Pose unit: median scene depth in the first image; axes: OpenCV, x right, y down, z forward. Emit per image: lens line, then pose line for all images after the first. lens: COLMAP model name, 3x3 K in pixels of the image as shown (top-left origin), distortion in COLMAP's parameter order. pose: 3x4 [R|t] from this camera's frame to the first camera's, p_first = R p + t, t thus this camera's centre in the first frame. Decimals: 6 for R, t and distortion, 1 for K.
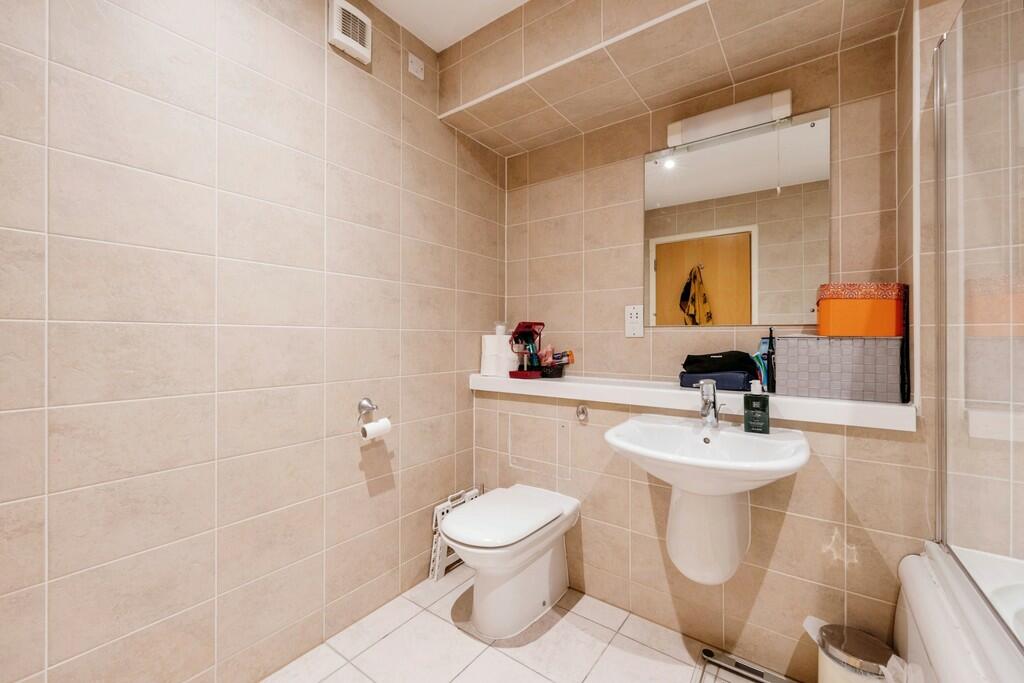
lens RADIAL K [[417.6, 0, 512.0], [0, 417.6, 341.5], [0, 0, 1]] dist [0.000102, 0.000058]
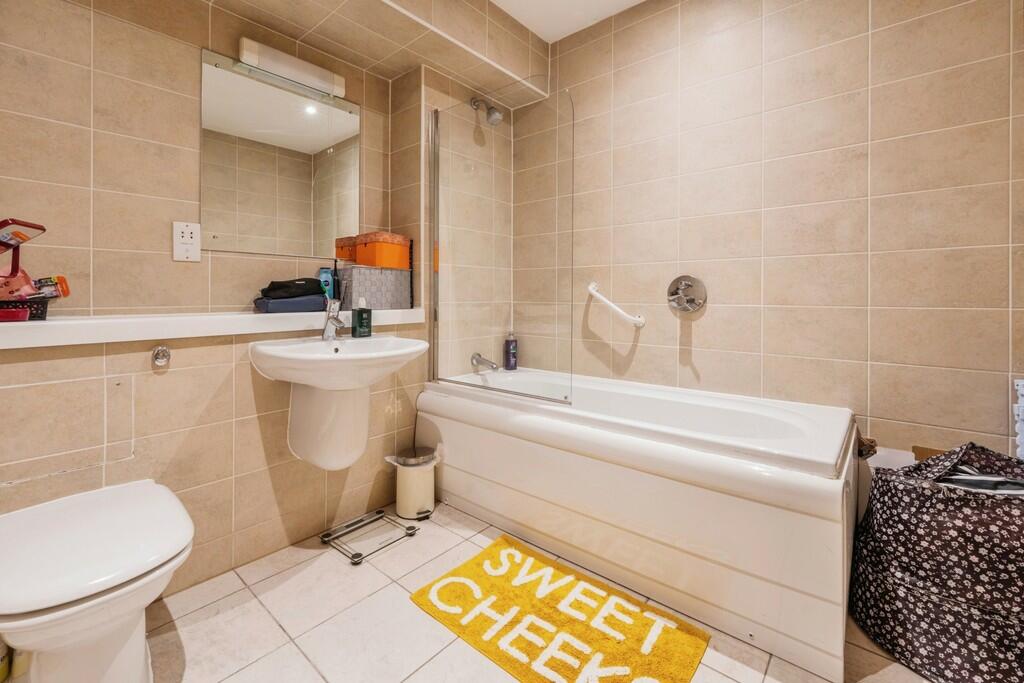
lens RADIAL K [[441.2, 0, 492.3], [0, 441.2, 298.3], [0, 0, 1]] dist [0.000725, 0.000208]
pose [[0.096661, -0.010431, 0.995263, -0.643541], [0.003332, 0.999943, 0.010157, 0.070007], [-0.995312, 0.002334, 0.096690, 0.389901]]
